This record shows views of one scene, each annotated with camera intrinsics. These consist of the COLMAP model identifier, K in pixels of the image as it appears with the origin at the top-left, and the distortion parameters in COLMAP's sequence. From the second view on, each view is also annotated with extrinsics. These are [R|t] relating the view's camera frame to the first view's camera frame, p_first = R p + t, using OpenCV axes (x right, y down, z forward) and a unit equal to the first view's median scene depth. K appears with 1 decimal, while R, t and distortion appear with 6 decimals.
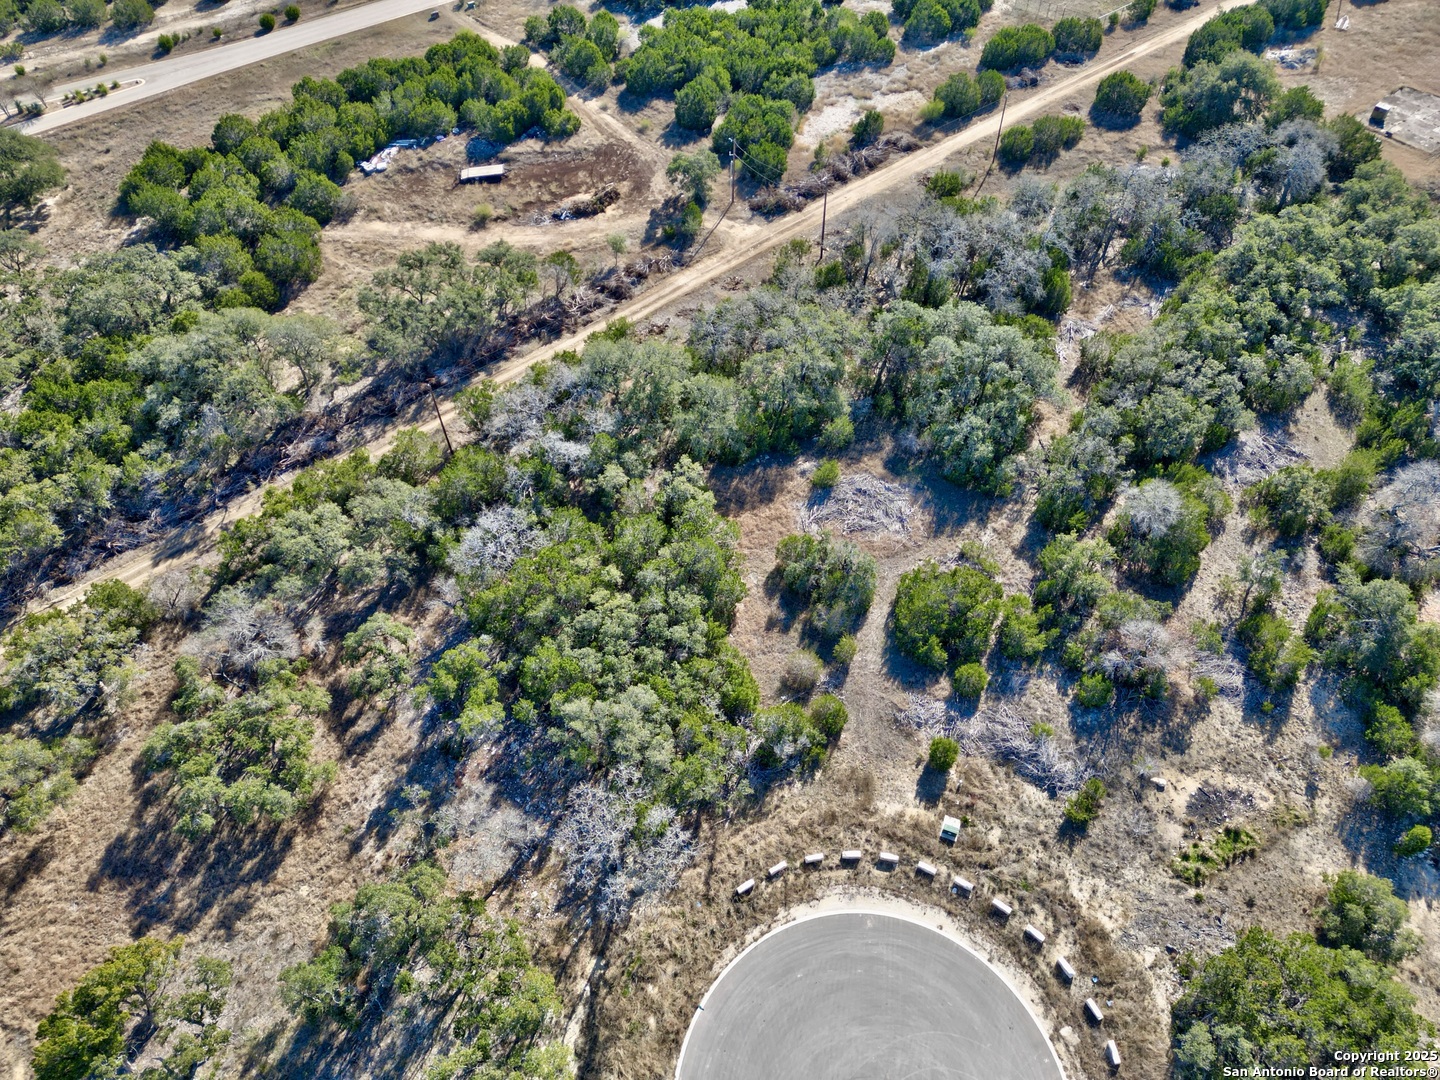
lens RADIAL K [[998.3, 0, 720.0], [0, 998.3, 540.0], [0, 0, 1]] dist [0.081180, -0.079305]
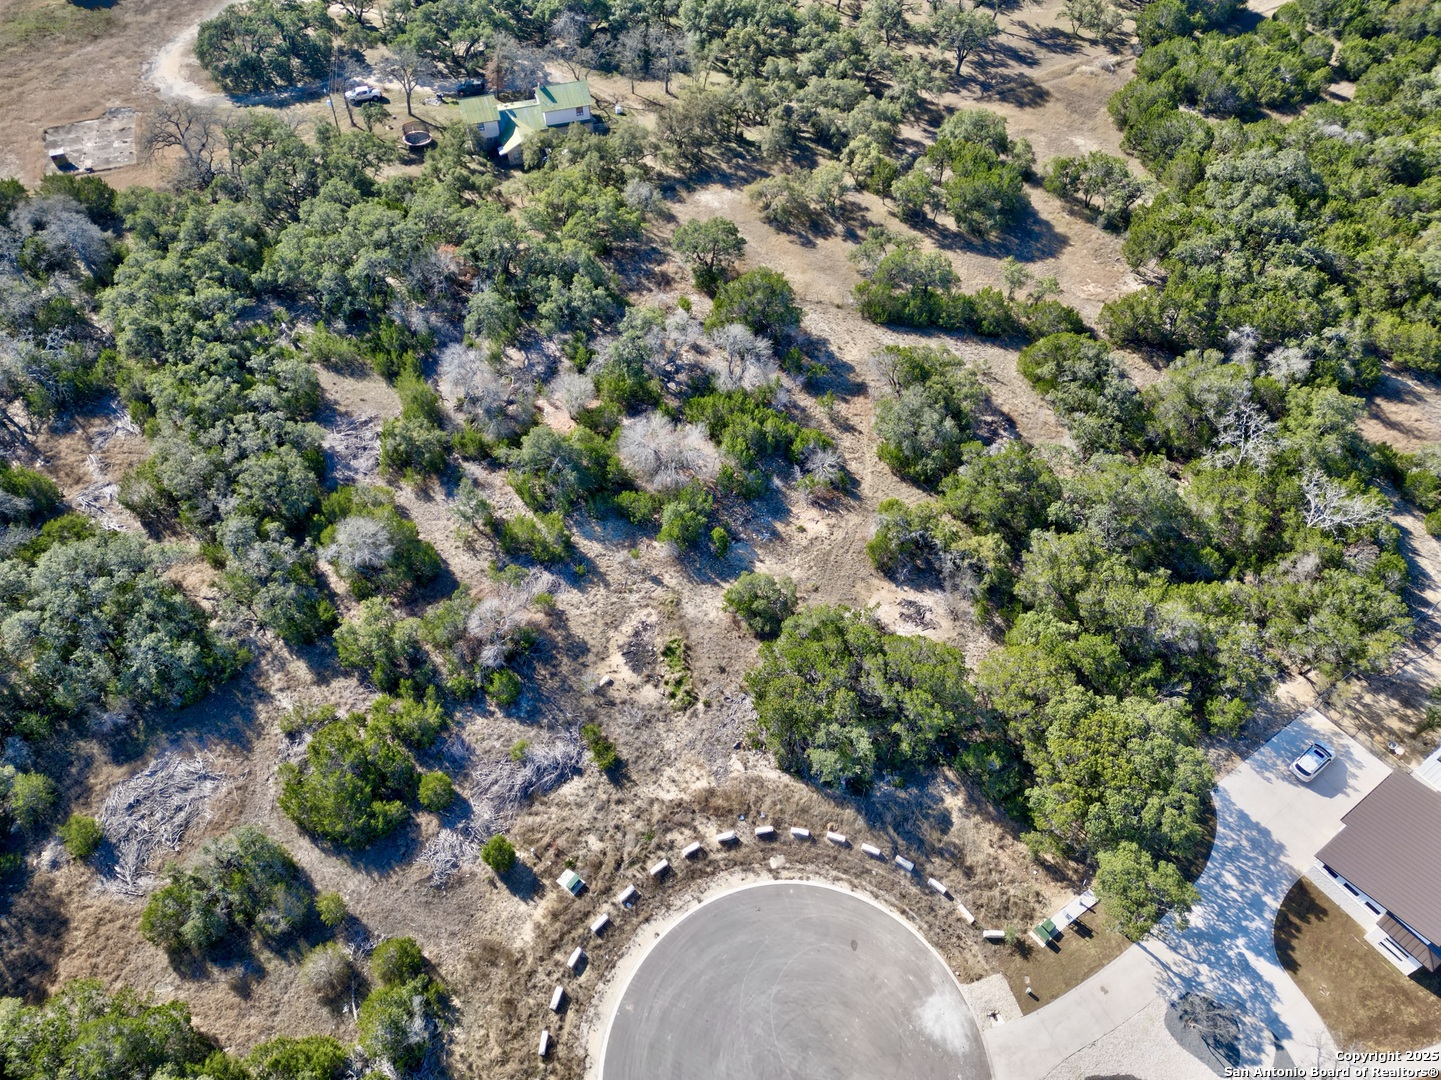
lens RADIAL K [[999.0, 0, 720.5], [0, 999.0, 540.0], [0, 0, 1]] dist [0.081180, -0.079305]
pose [[0.281864, -0.729432, 0.623283, -0.081217], [0.743932, 0.576394, 0.338134, -0.105597], [-0.605902, 0.368372, 0.705113, 0.094041]]
